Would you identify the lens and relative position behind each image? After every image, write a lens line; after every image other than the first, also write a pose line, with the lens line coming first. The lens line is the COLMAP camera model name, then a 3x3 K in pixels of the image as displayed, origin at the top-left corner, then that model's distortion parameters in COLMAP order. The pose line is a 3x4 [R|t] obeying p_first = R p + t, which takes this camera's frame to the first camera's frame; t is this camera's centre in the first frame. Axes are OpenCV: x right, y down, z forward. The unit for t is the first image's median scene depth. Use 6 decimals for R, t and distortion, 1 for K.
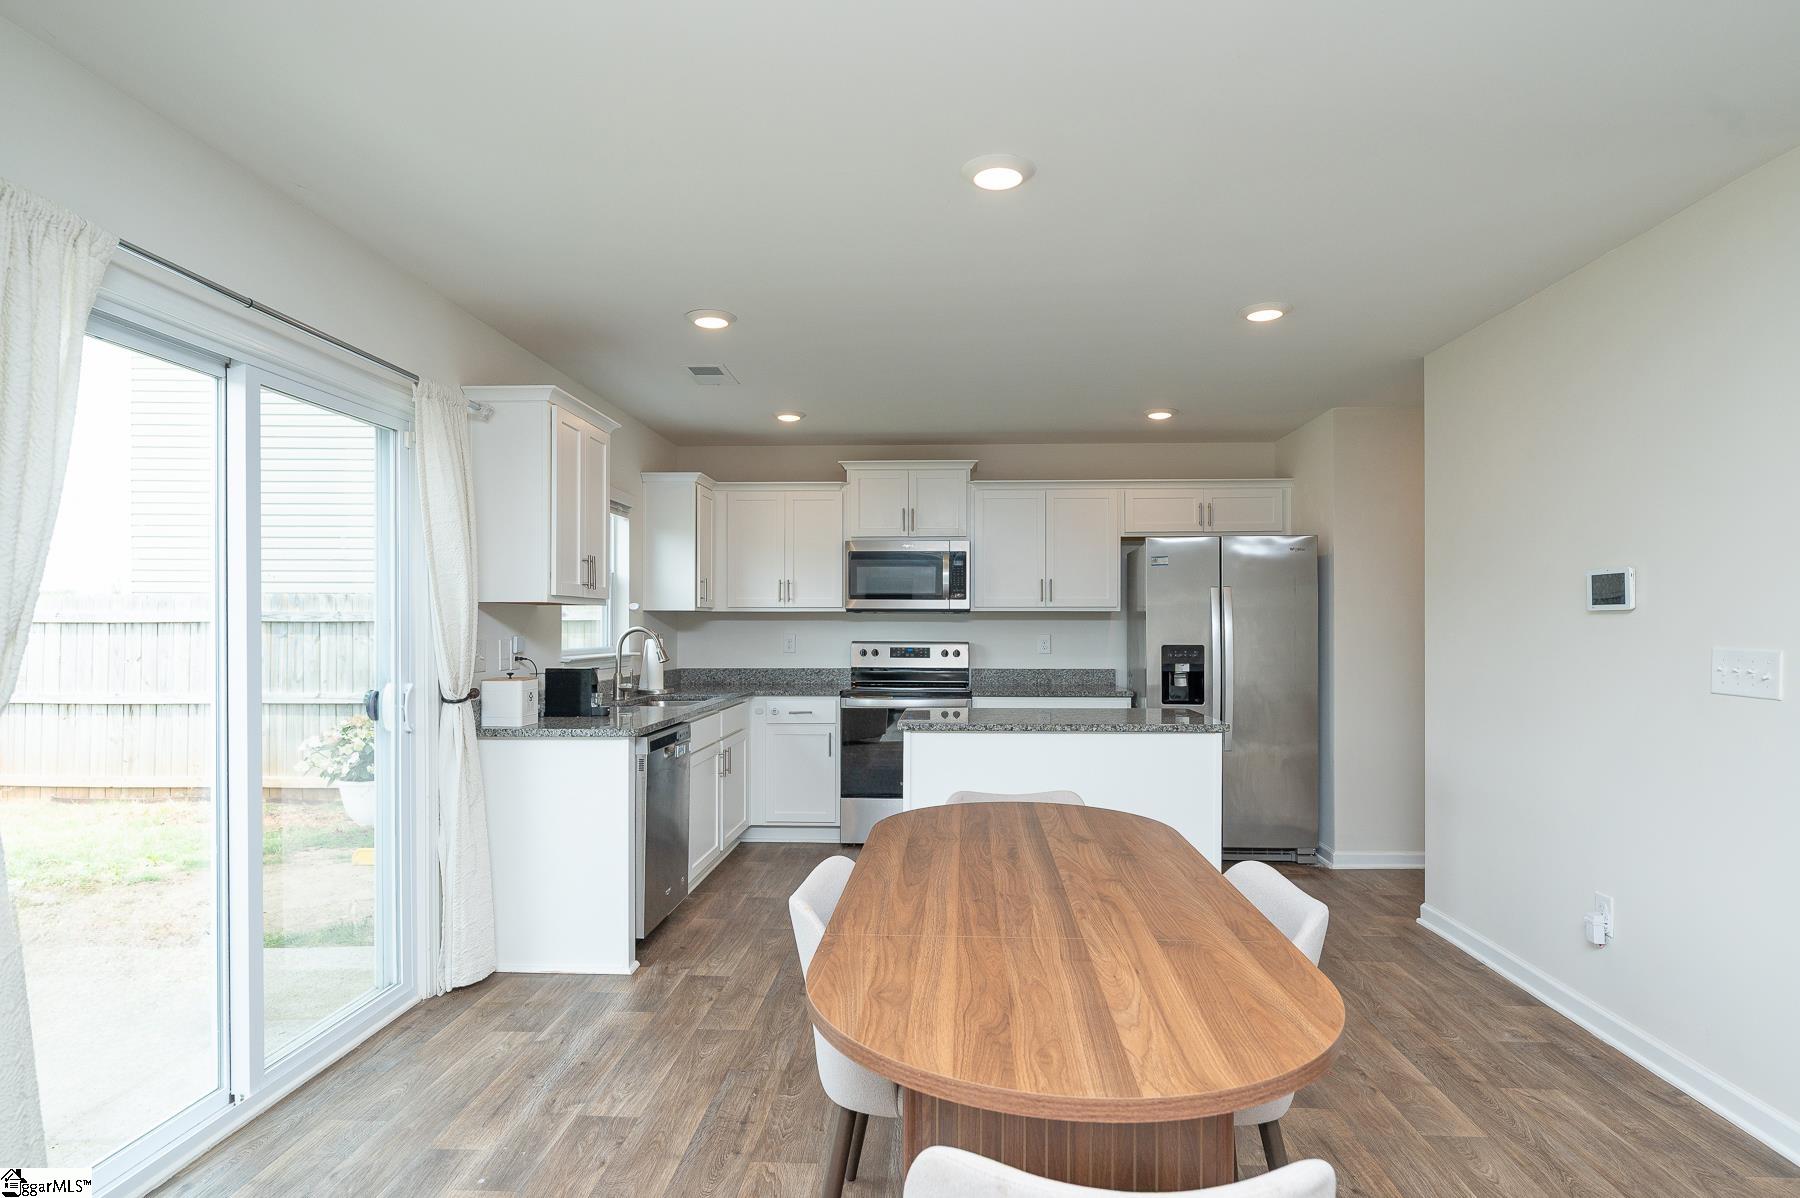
lens RADIAL K [[958.3, 0, 932.4], [0, 958.3, 618.0], [0, 0, 1]] dist [0.010817, 0.000125]
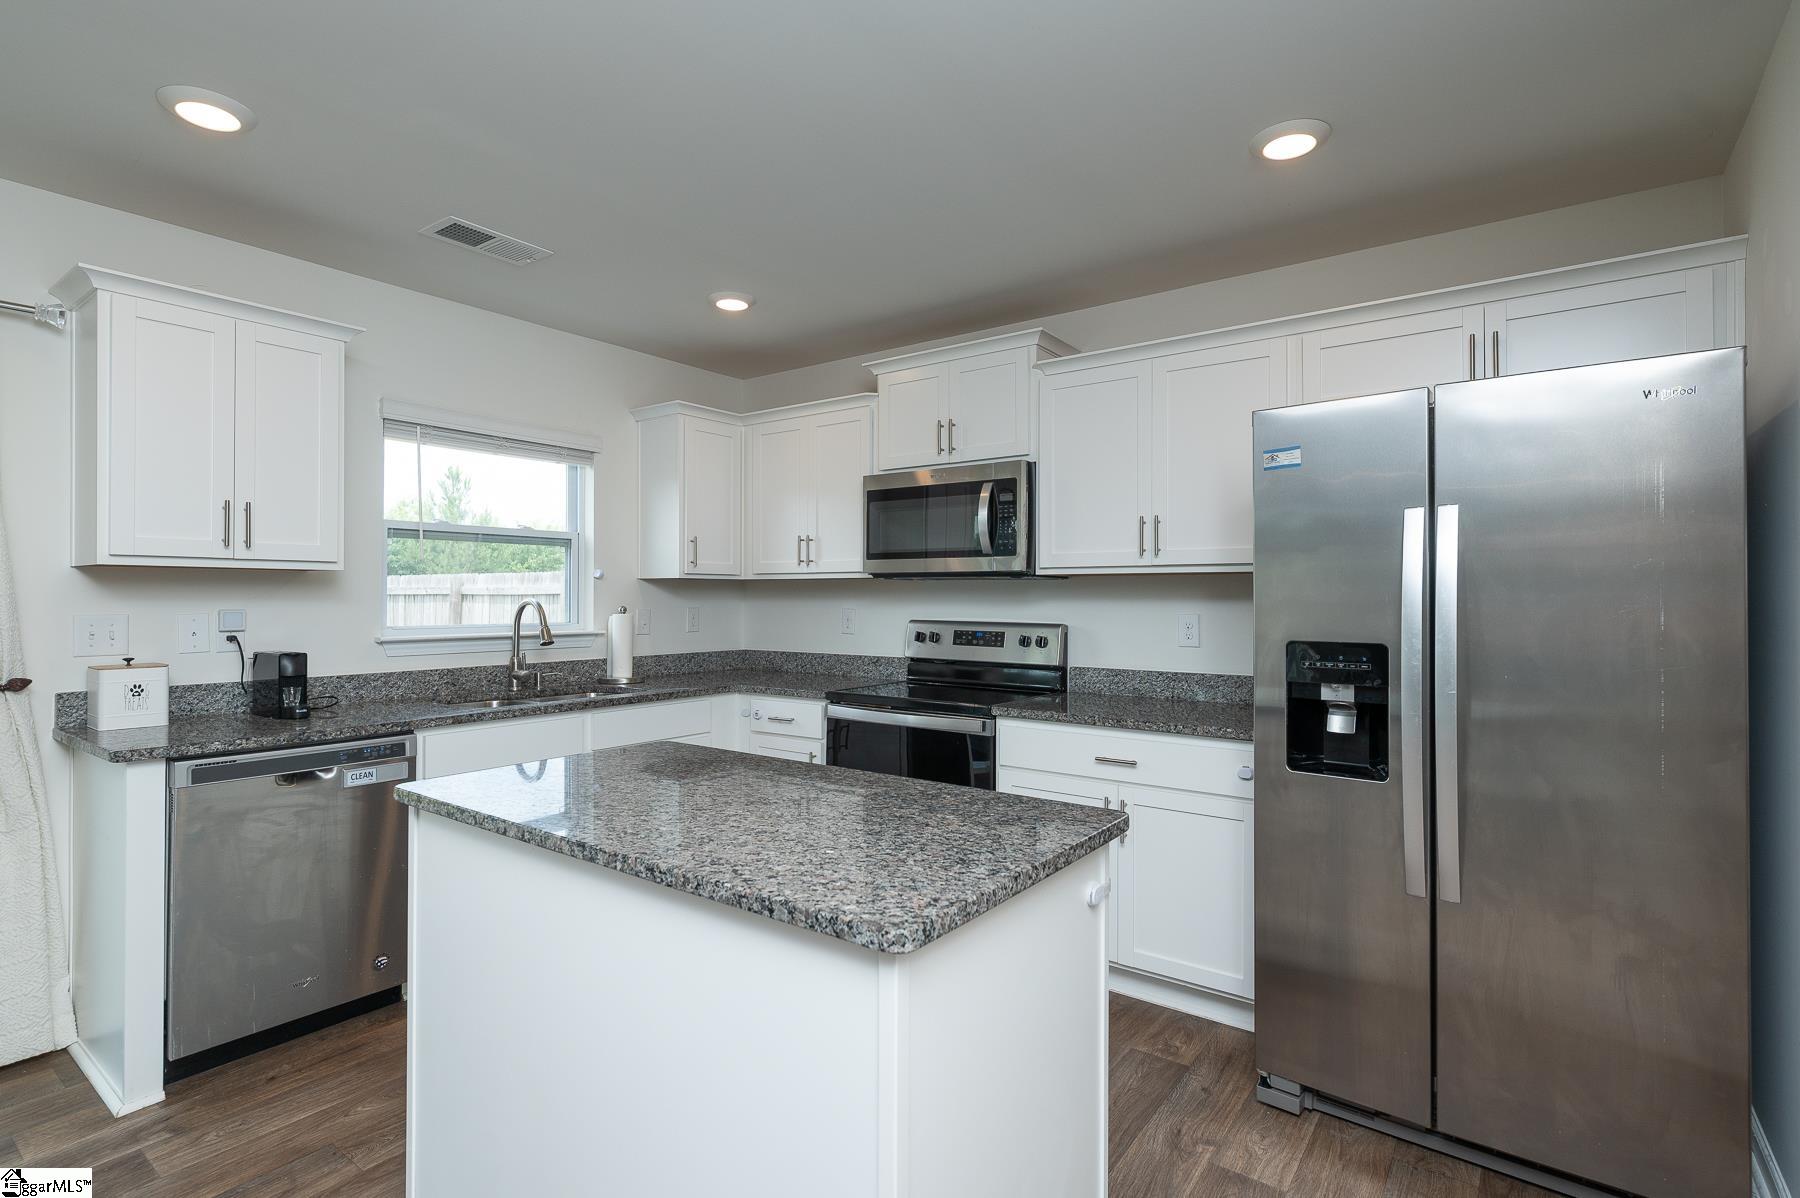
lens RADIAL K [[888.7, 0, 886.9], [0, 888.7, 602.2], [0, 0, 1]] dist [-0.000988, 0.000078]
pose [[0.827729, 0.004994, -0.561106, 0.287533], [0.002389, 0.999920, 0.012424, 0.003388], [0.561123, -0.011624, 0.827651, 0.483349]]
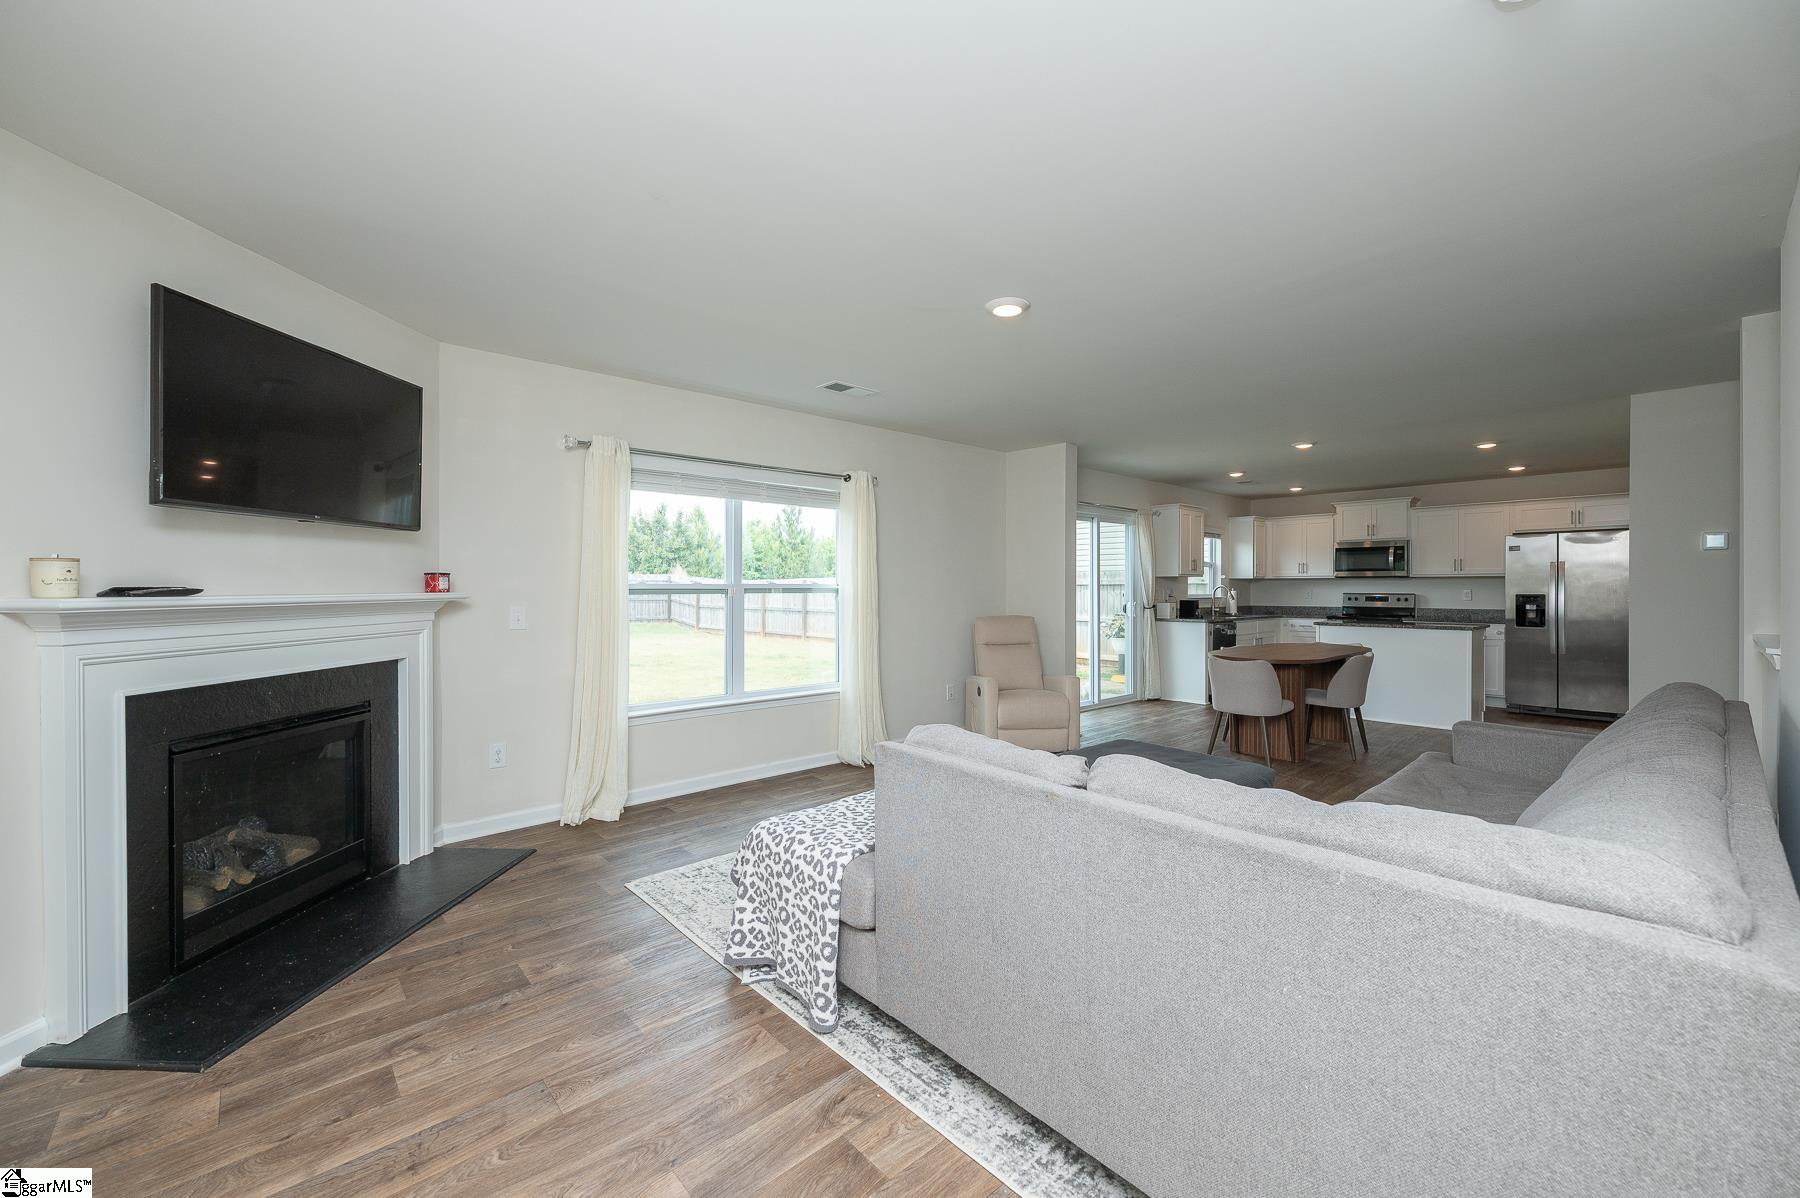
lens RADIAL K [[716.1, 0, 894.6], [0, 716.1, 600.4], [0, 0, 1]] dist [-0.000884, -0.000251]
pose [[0.684723, 0.011748, -0.728709, 0.379819], [0.005724, 0.999753, 0.021496, 0.003124], [0.728781, -0.018890, 0.684486, -0.715856]]
